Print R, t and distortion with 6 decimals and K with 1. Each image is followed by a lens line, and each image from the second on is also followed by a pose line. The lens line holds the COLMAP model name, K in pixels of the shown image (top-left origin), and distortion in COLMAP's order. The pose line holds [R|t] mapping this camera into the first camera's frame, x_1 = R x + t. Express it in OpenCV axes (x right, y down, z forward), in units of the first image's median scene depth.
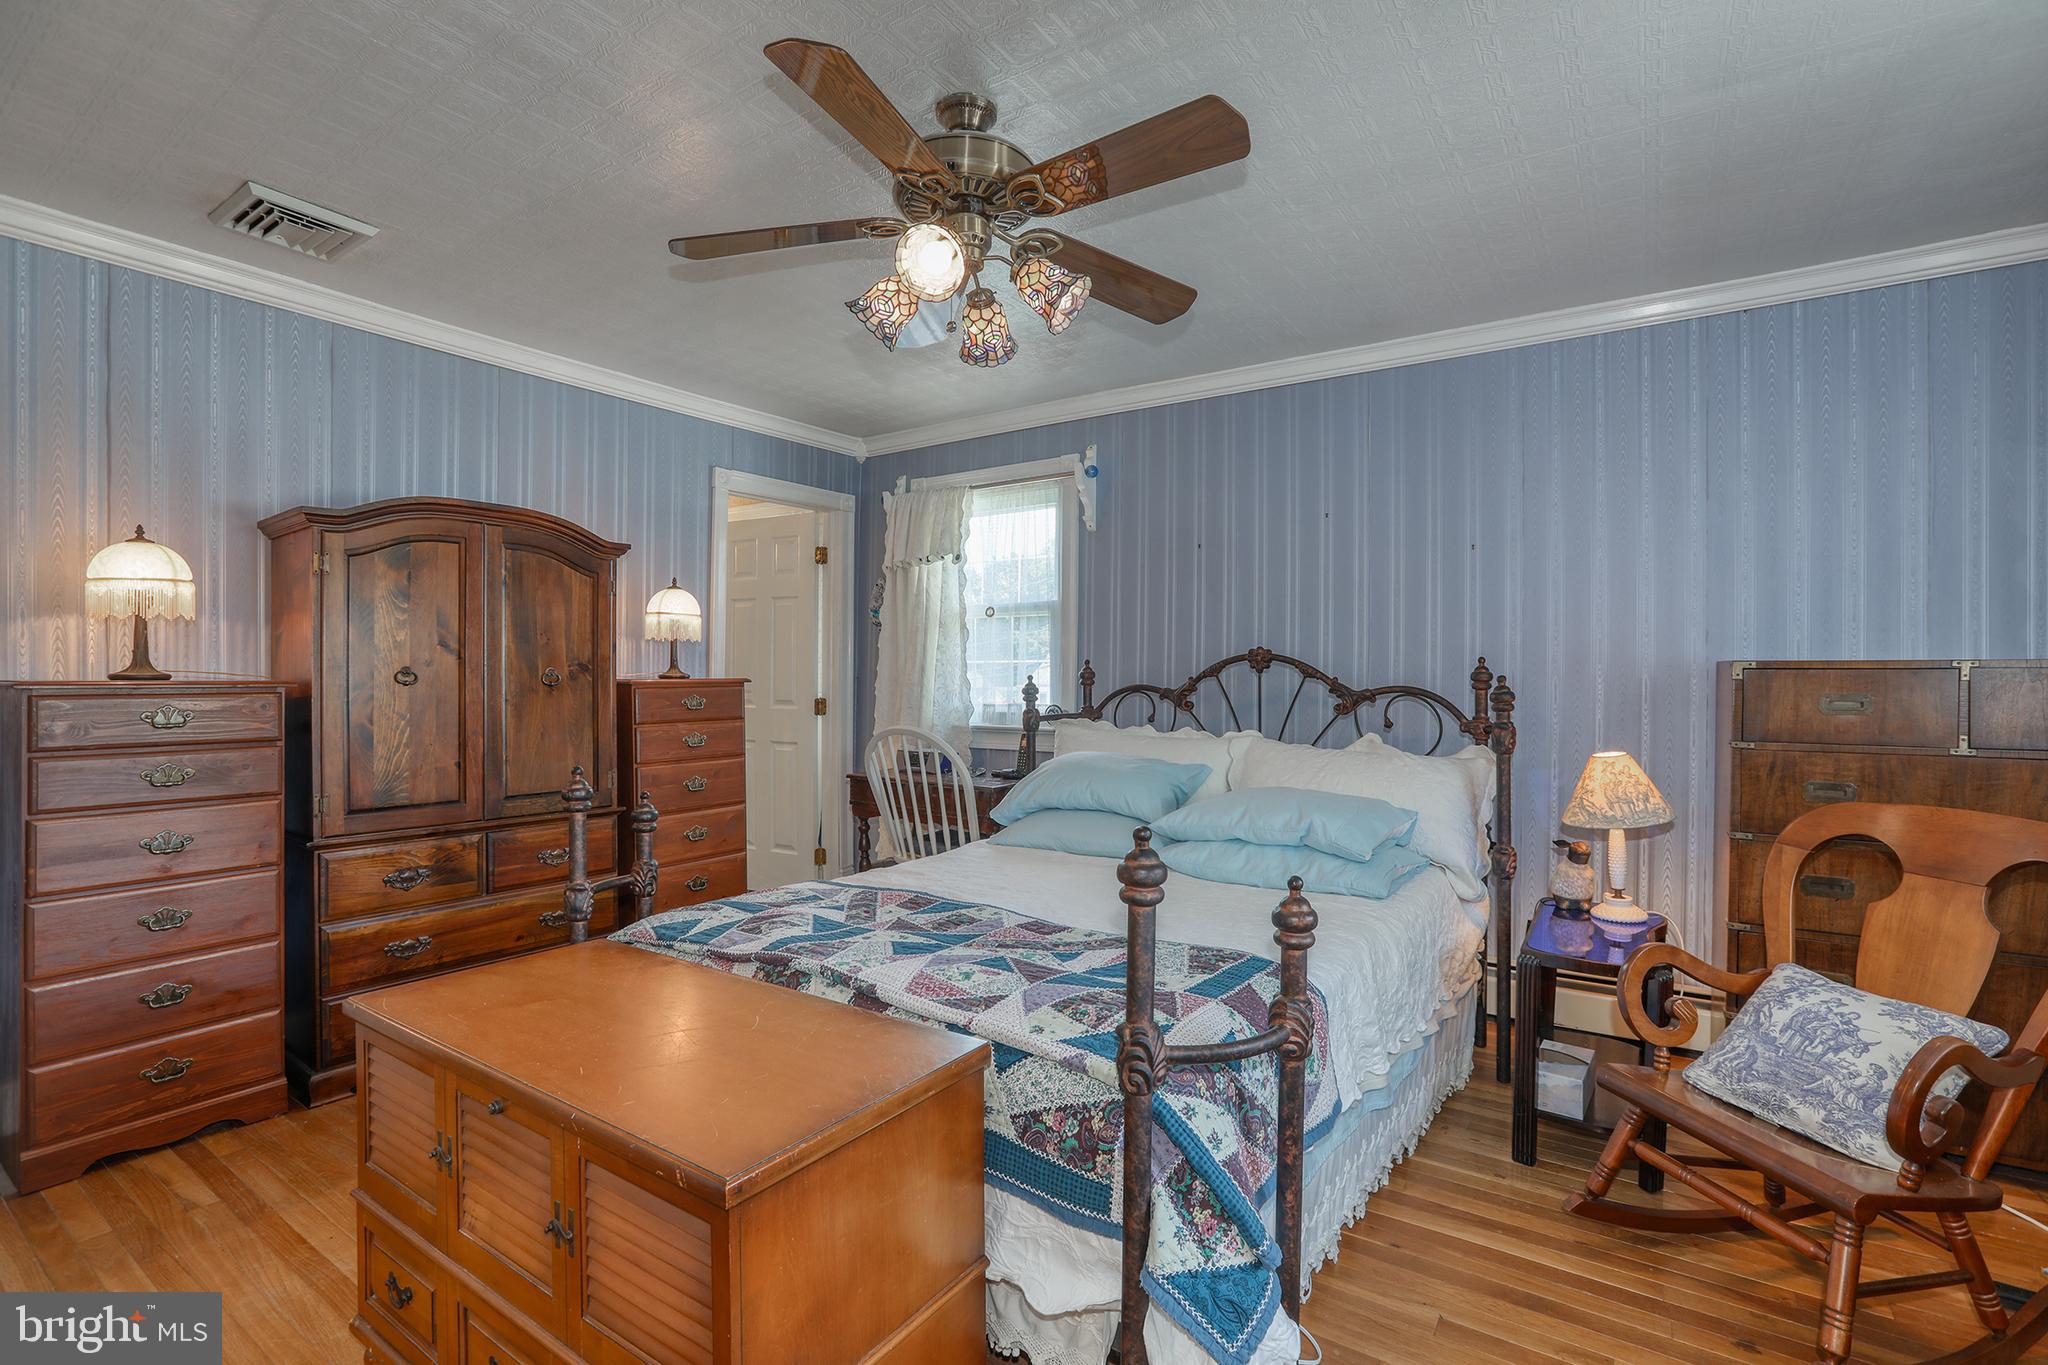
lens RADIAL K [[925.6, 0, 1024.8], [0, 925.6, 678.8], [0, 0, 1]] dist [-0.028471, 0.006195]
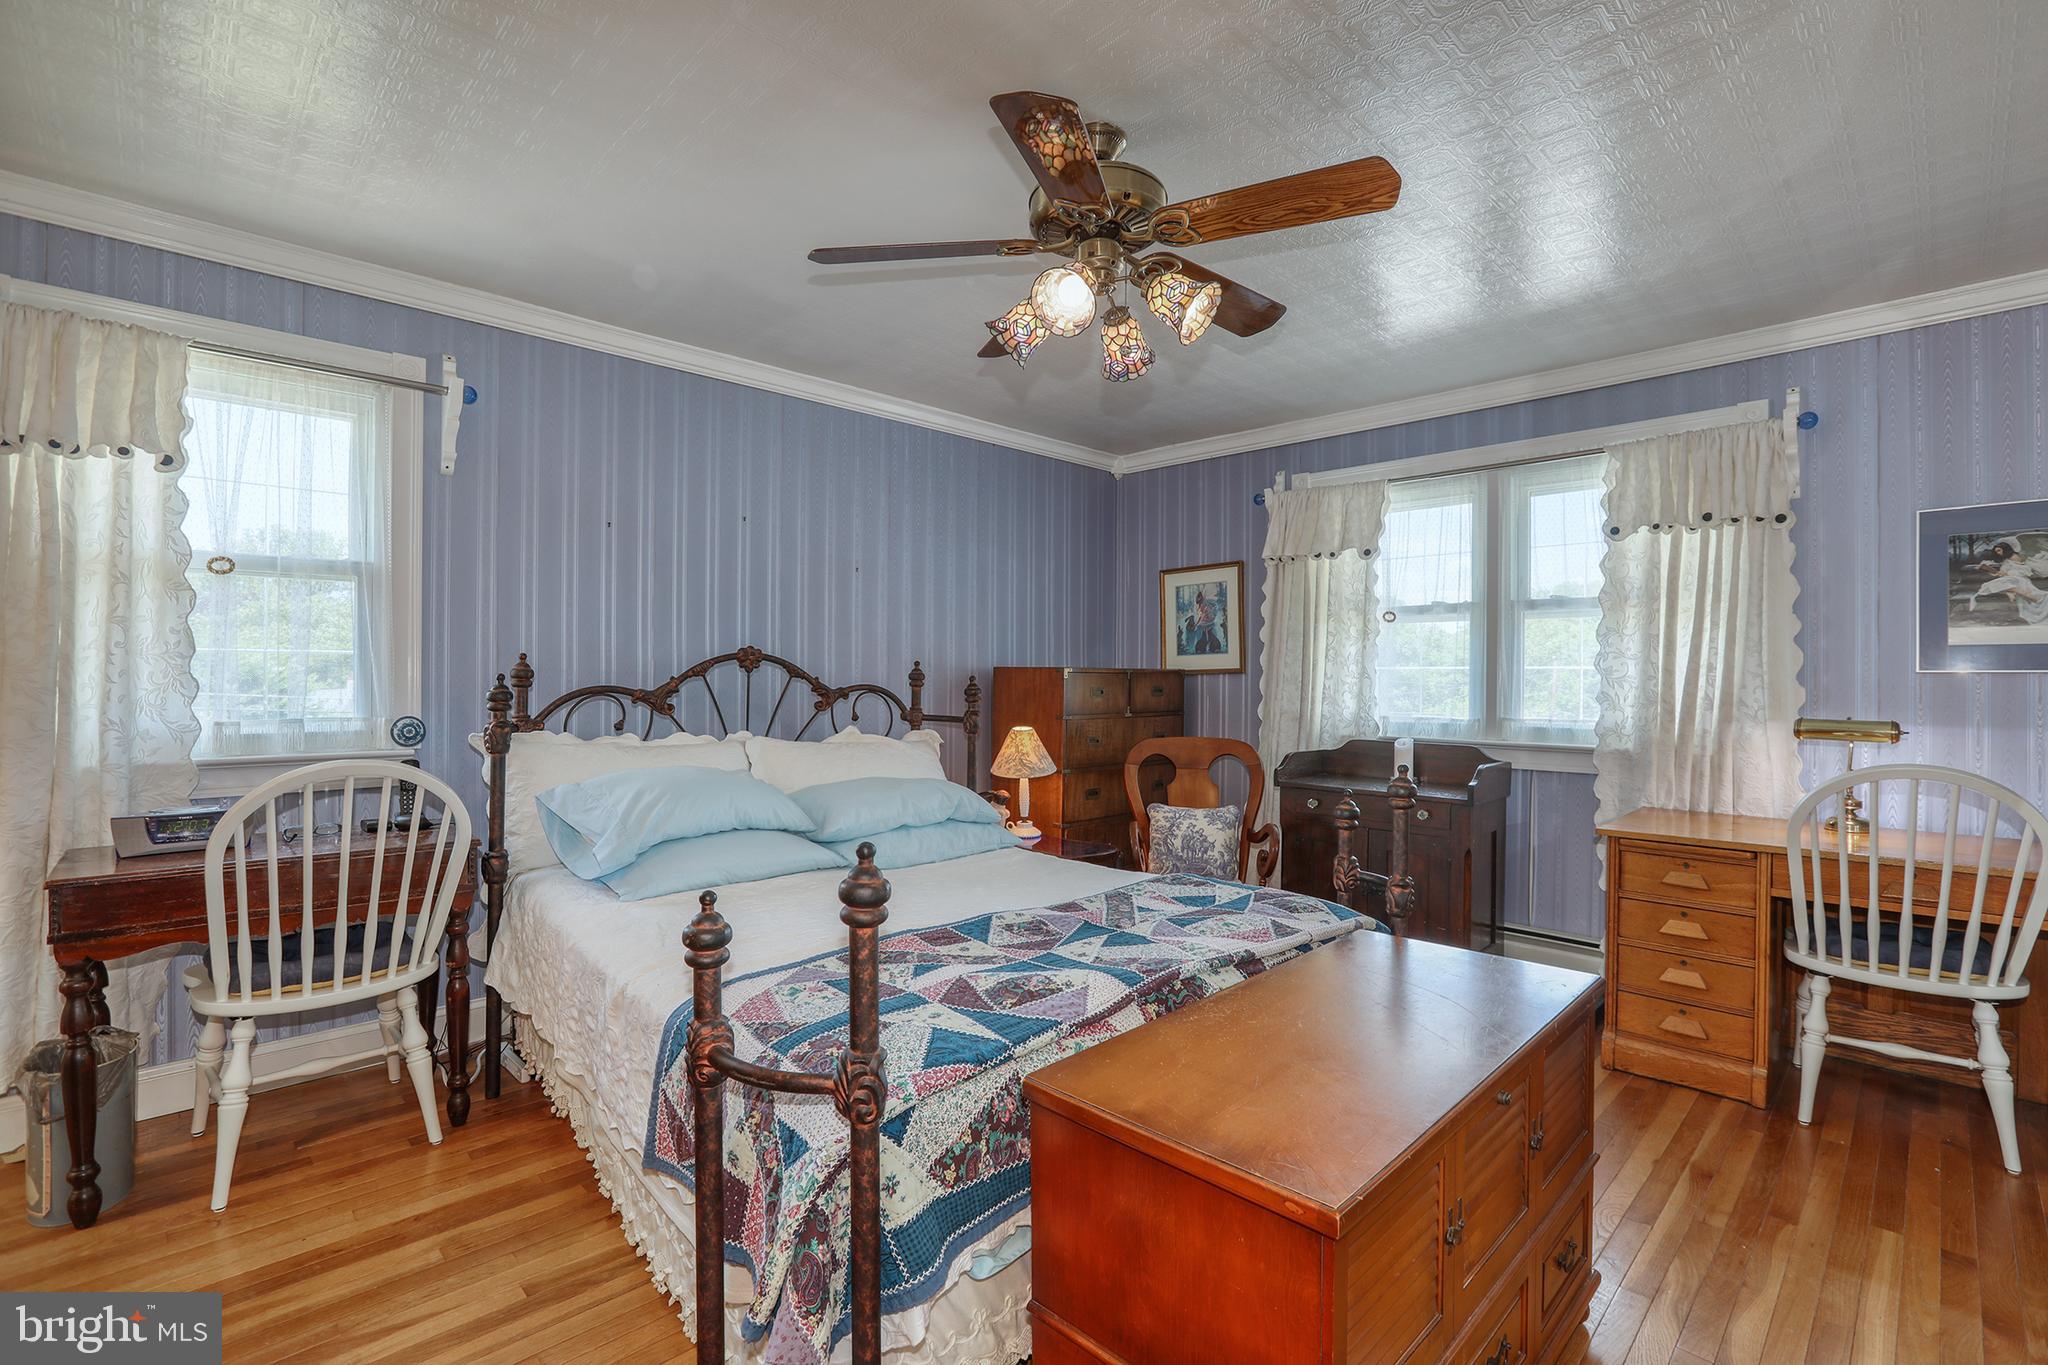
lens RADIAL K [[925.6, 0, 1021.9], [0, 925.6, 684.0], [0, 0, 1]] dist [-0.028471, 0.006195]
pose [[0.213281, -0.008221, 0.976956, -0.680033], [0.000855, 0.999966, 0.008228, -0.001908], [-0.976990, -0.000919, 0.213281, 0.530476]]
